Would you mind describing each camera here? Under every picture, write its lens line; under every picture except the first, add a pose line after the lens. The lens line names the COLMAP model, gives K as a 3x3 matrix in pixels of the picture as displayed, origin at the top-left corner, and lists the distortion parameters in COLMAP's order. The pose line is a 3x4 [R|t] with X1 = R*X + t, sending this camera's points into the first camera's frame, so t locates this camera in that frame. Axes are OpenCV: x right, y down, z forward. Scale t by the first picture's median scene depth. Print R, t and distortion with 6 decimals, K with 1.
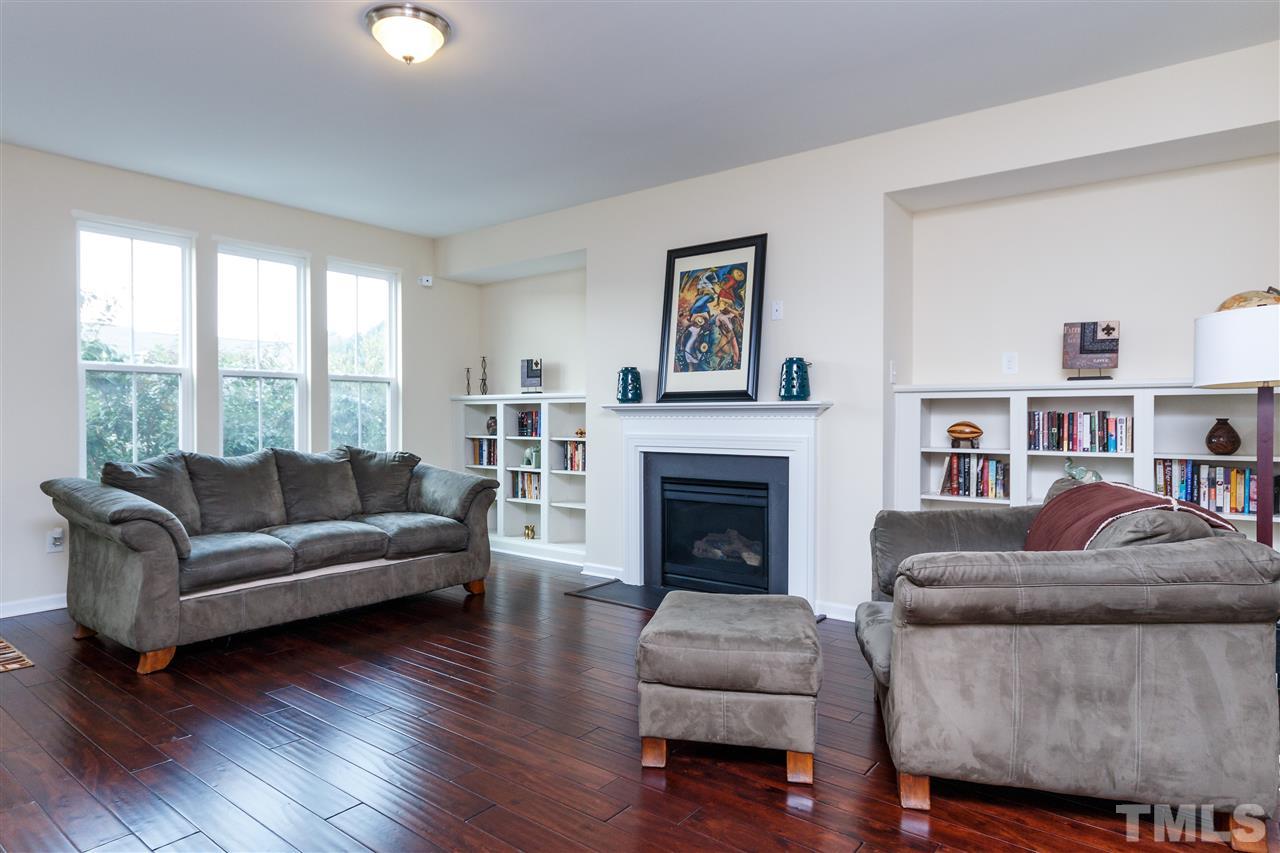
lens RADIAL K [[892.3, 0, 640.0], [0, 892.3, 426.5], [0, 0, 1]] dist [-0.004787, -0.000853]
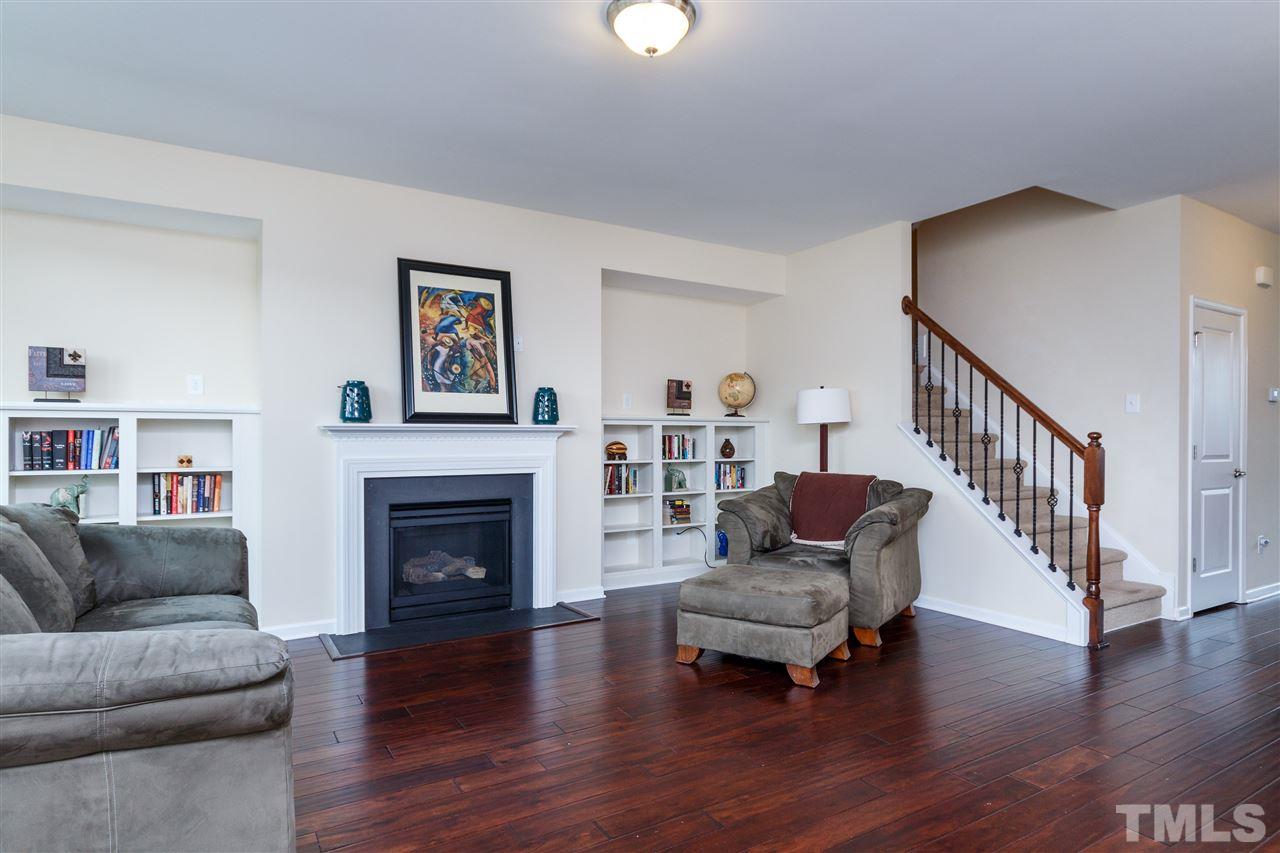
lens RADIAL K [[713.9, 0, 644.8], [0, 713.9, 440.6], [0, 0, 1]] dist [-0.001875, -0.000425]
pose [[0.266113, -0.005705, 0.963925, -0.641254], [0.011157, 0.999934, 0.002838, -0.008391], [-0.963877, 0.009999, 0.266159, 0.585315]]
